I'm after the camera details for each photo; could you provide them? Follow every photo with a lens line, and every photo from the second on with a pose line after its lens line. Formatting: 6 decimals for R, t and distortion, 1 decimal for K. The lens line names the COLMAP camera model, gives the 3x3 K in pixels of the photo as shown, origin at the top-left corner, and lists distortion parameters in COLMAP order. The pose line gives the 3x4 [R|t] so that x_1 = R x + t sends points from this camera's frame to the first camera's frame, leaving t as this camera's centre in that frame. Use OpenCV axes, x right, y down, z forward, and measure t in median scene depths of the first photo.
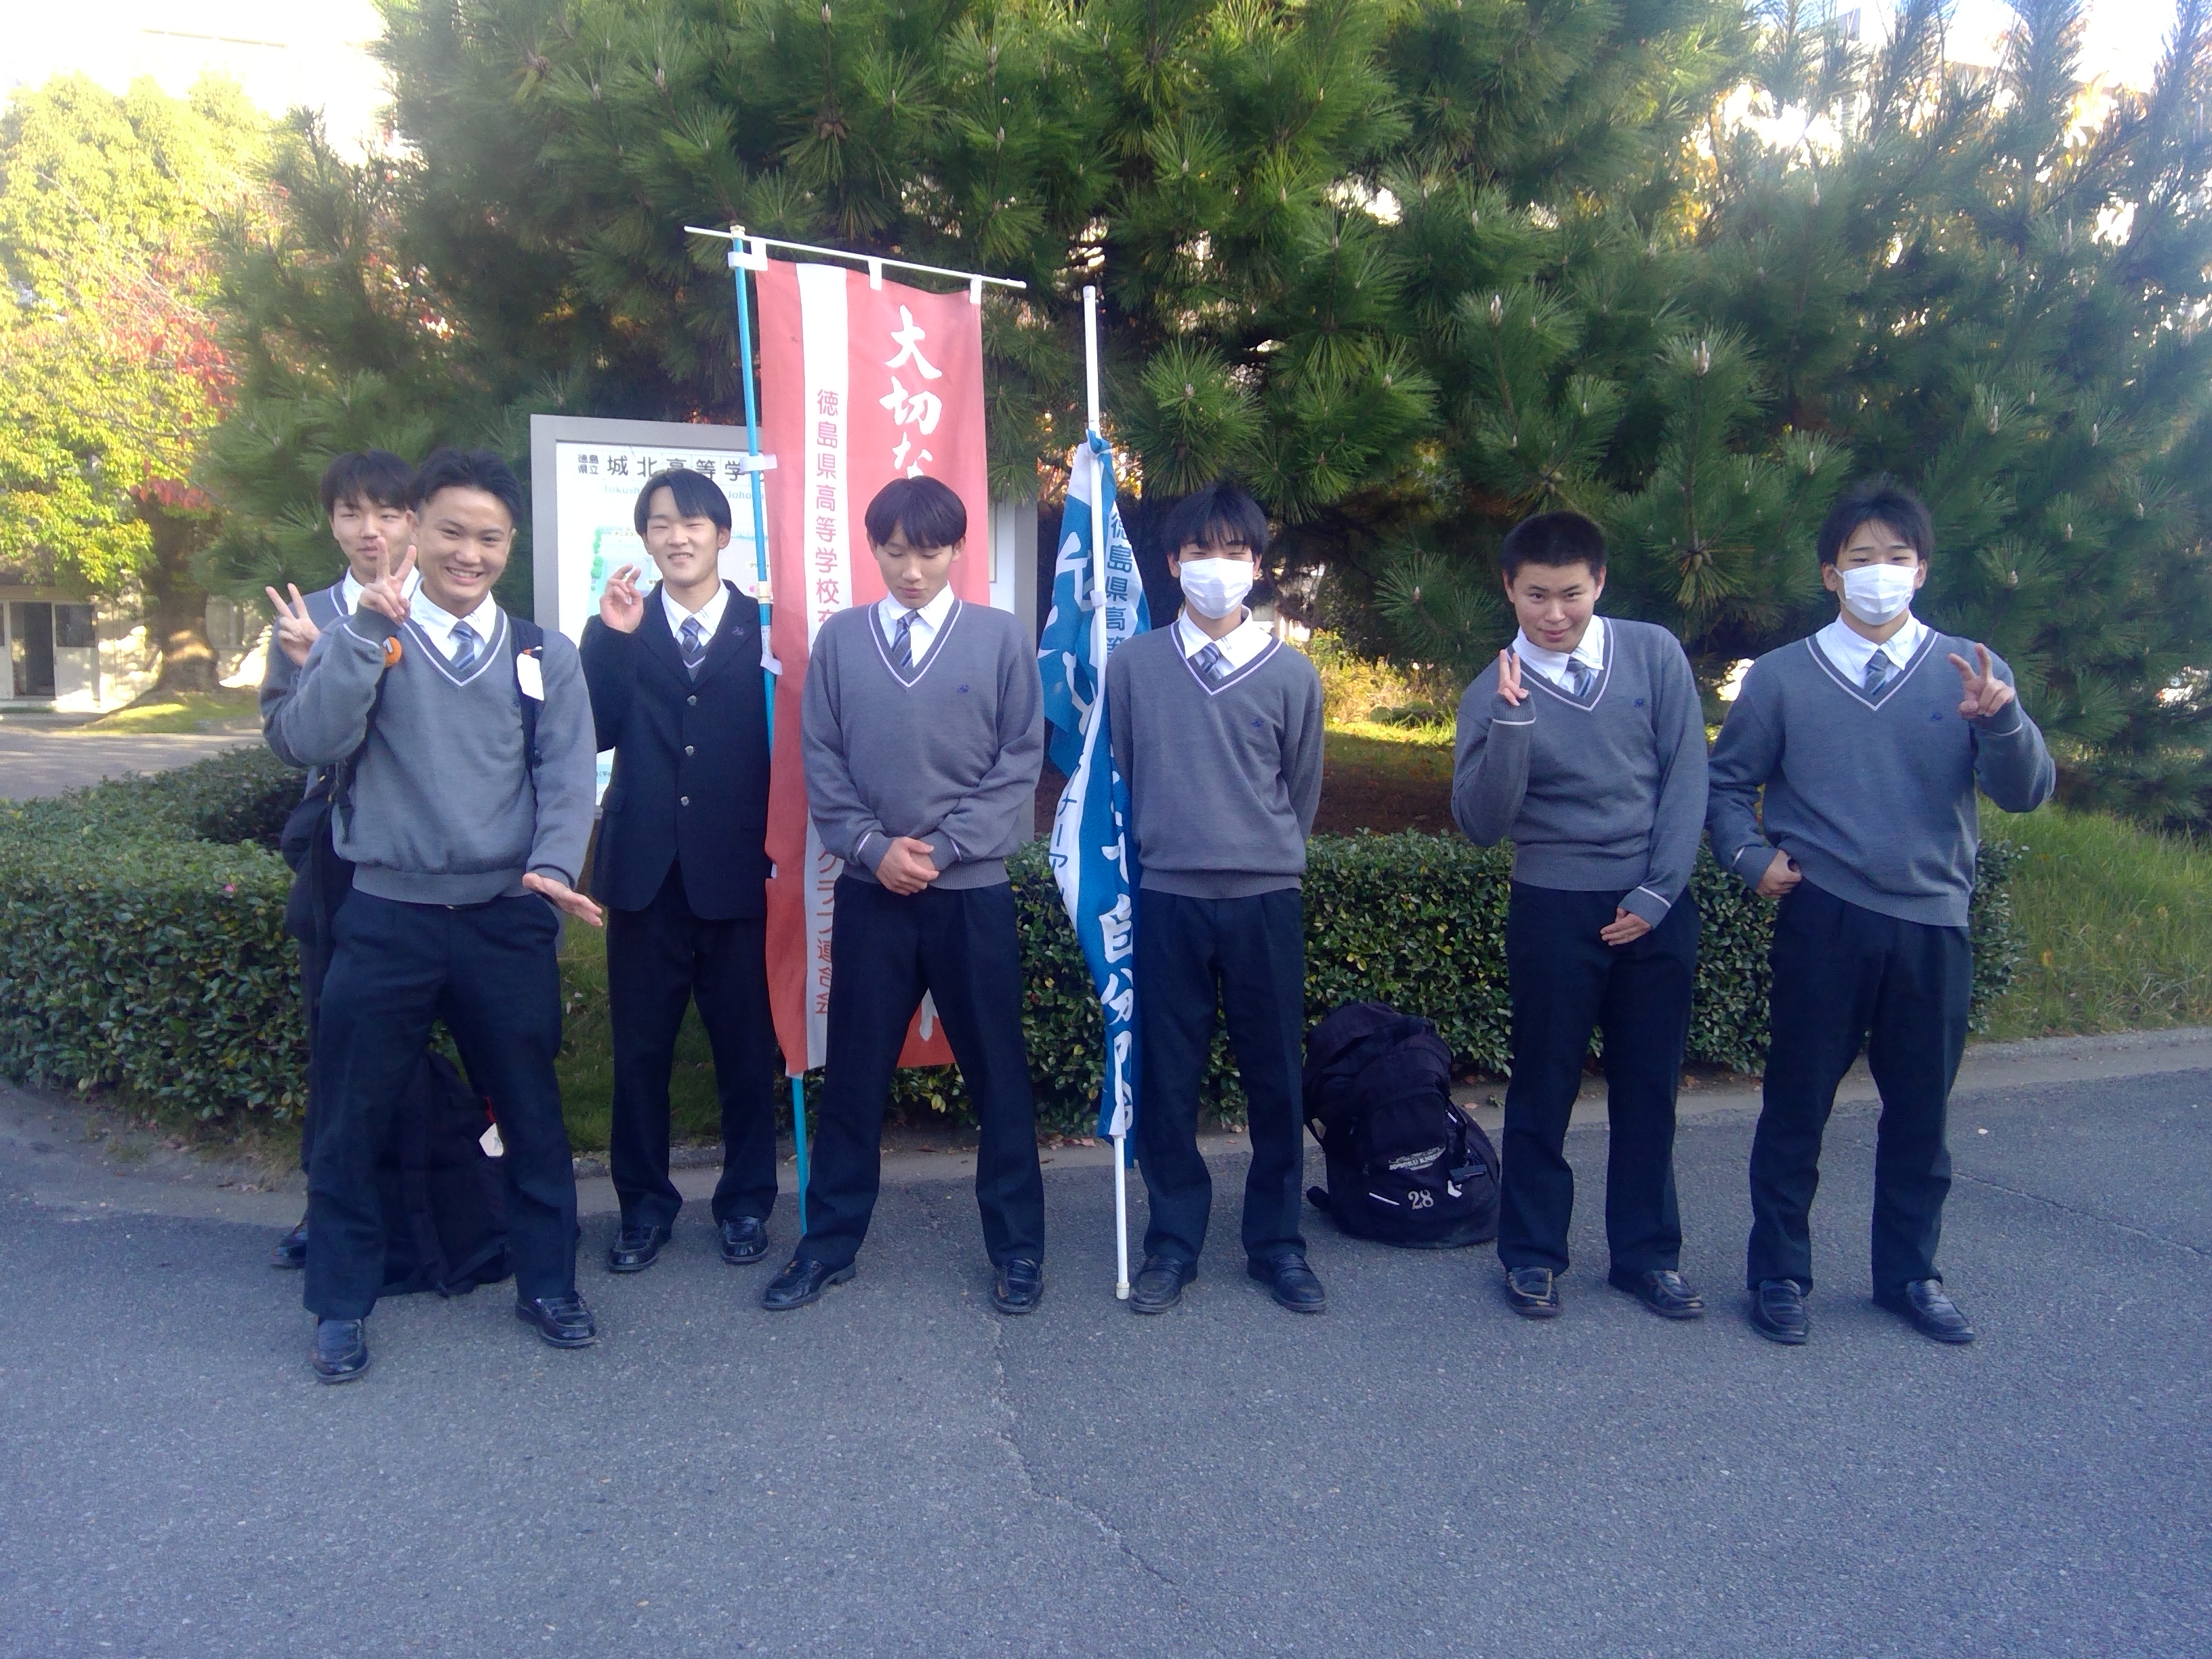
lens RADIAL K [[1671.8, 0, 1106.0], [0, 1671.8, 829.5], [0, 0, 1]] dist [0.069143, -0.092723]
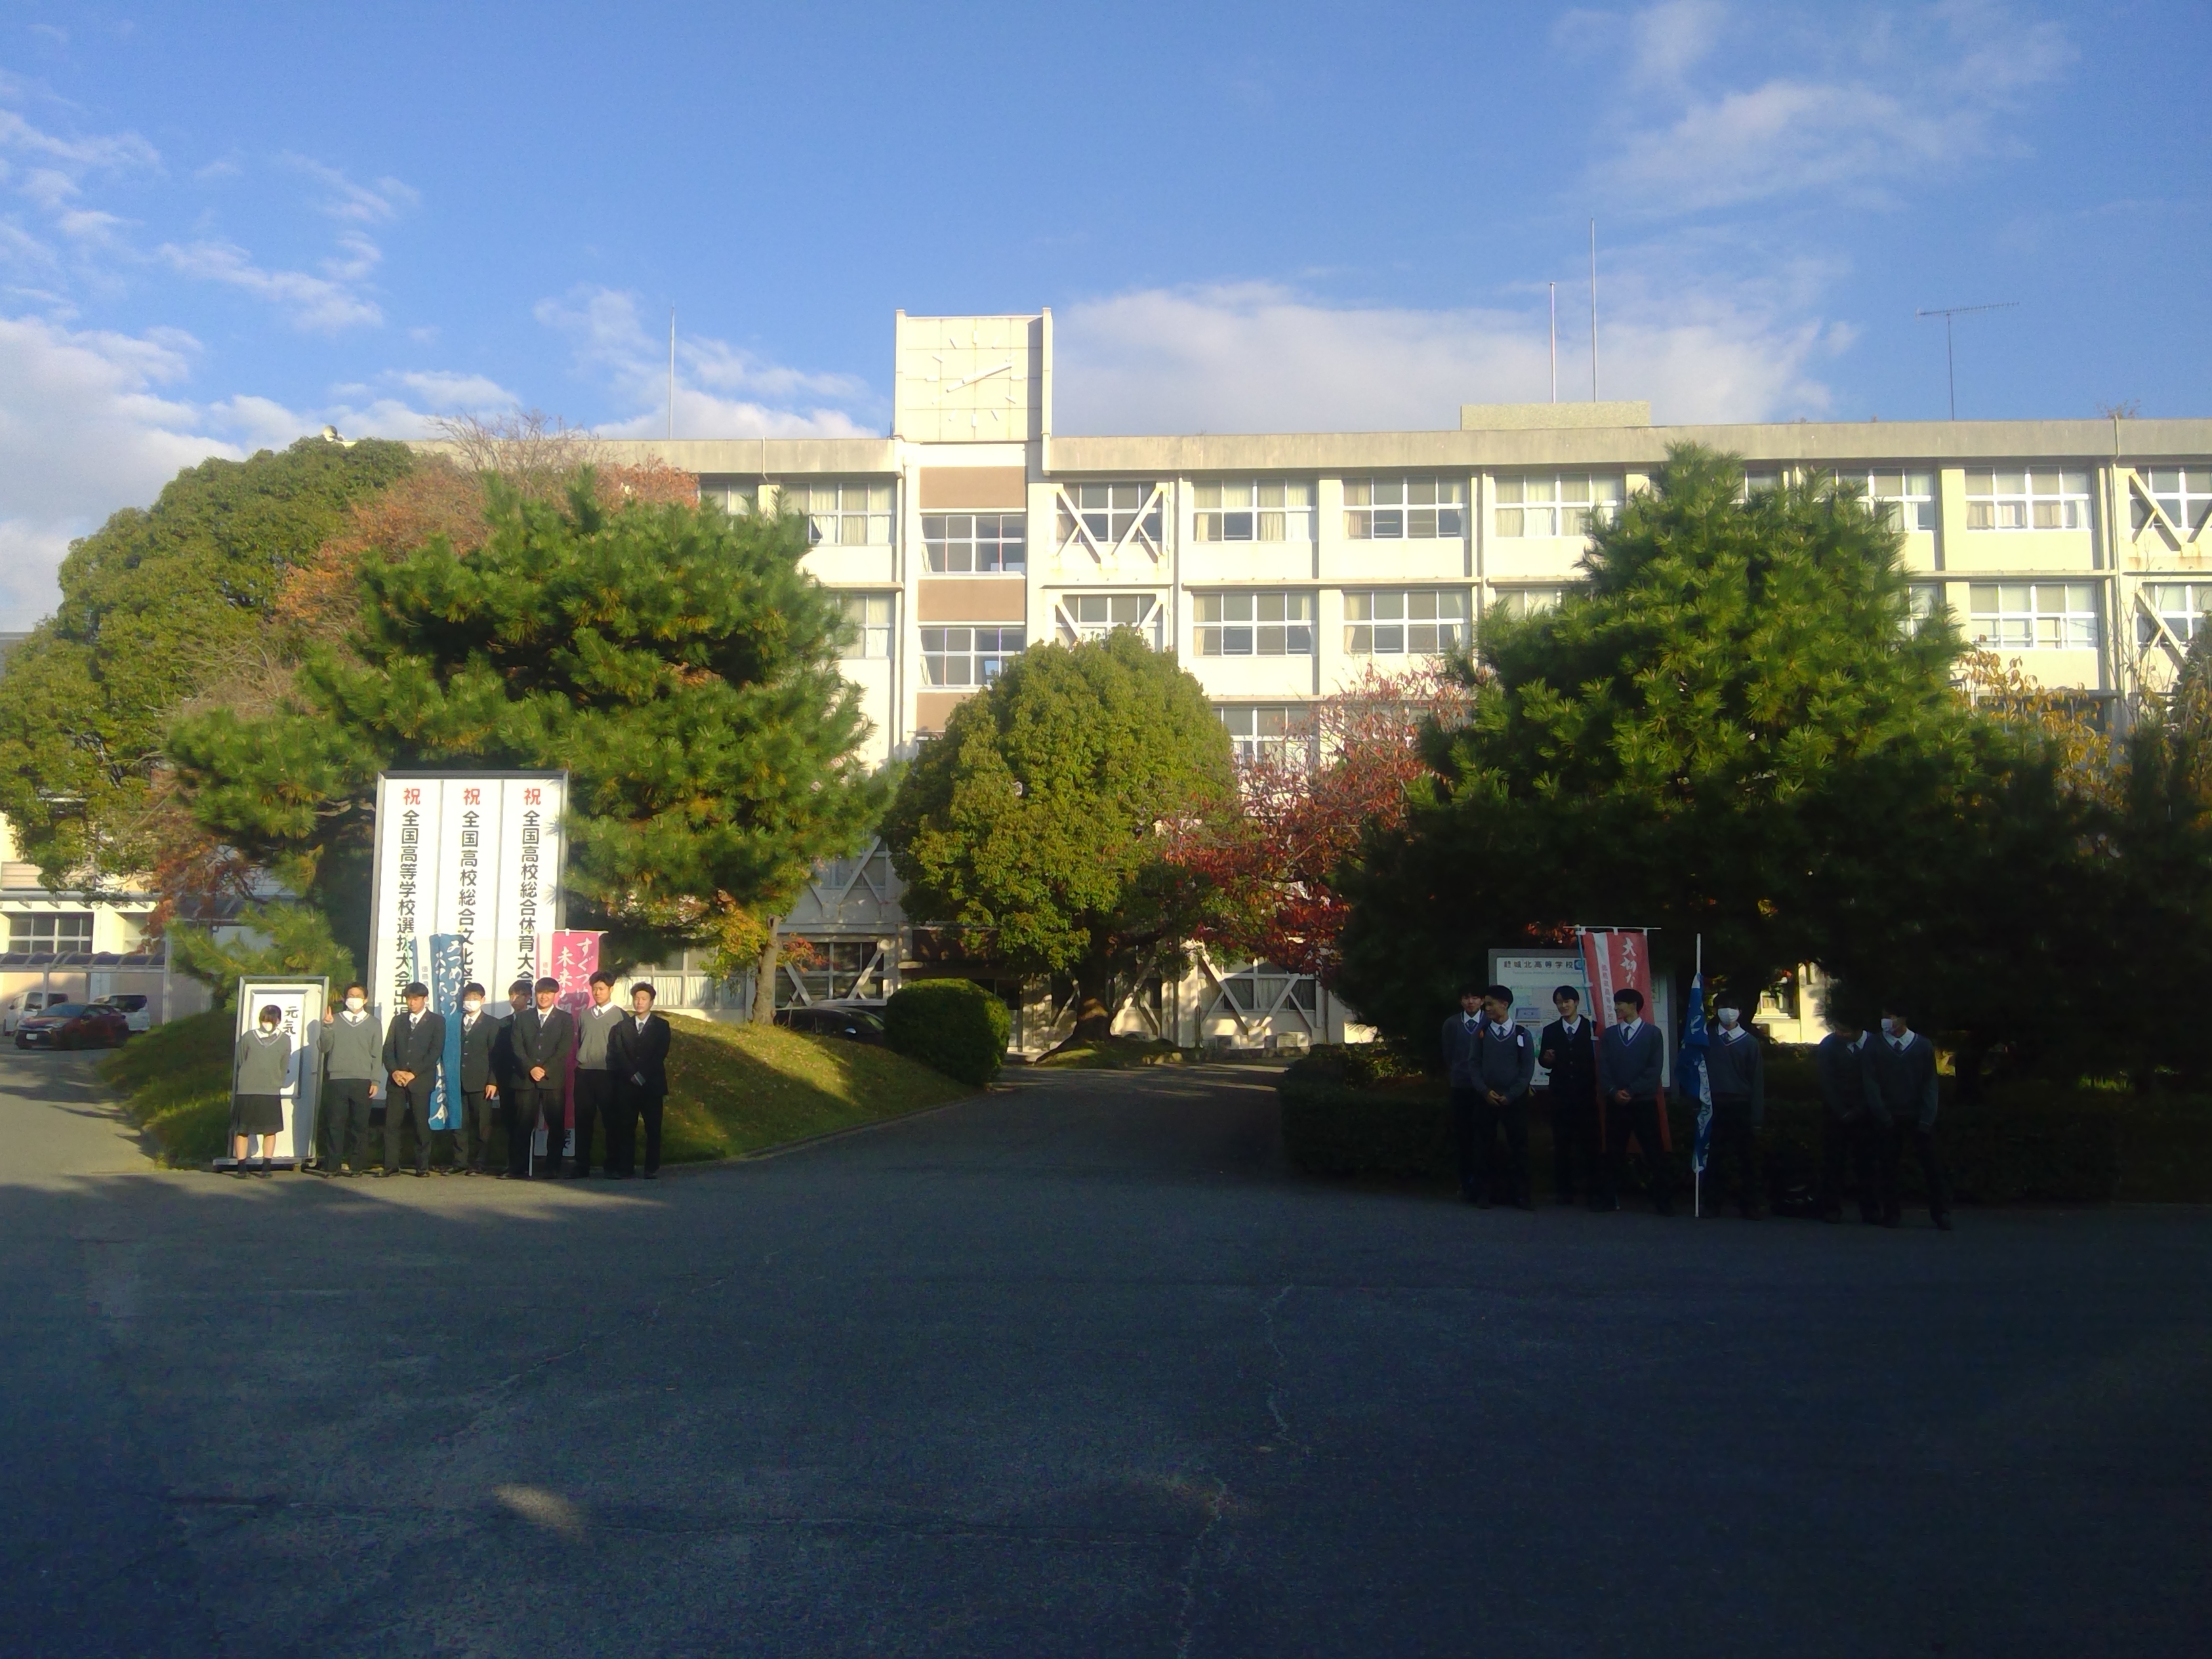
lens RADIAL K [[1671.8, 0, 1106.0], [0, 1671.8, 829.5], [0, 0, 1]] dist [0.069143, -0.092723]
pose [[0.921271, -0.049356, -0.385776, 0.035900], [-0.030305, 0.979789, -0.197725, 0.029249], [0.387738, 0.193850, 0.901156, -0.379902]]
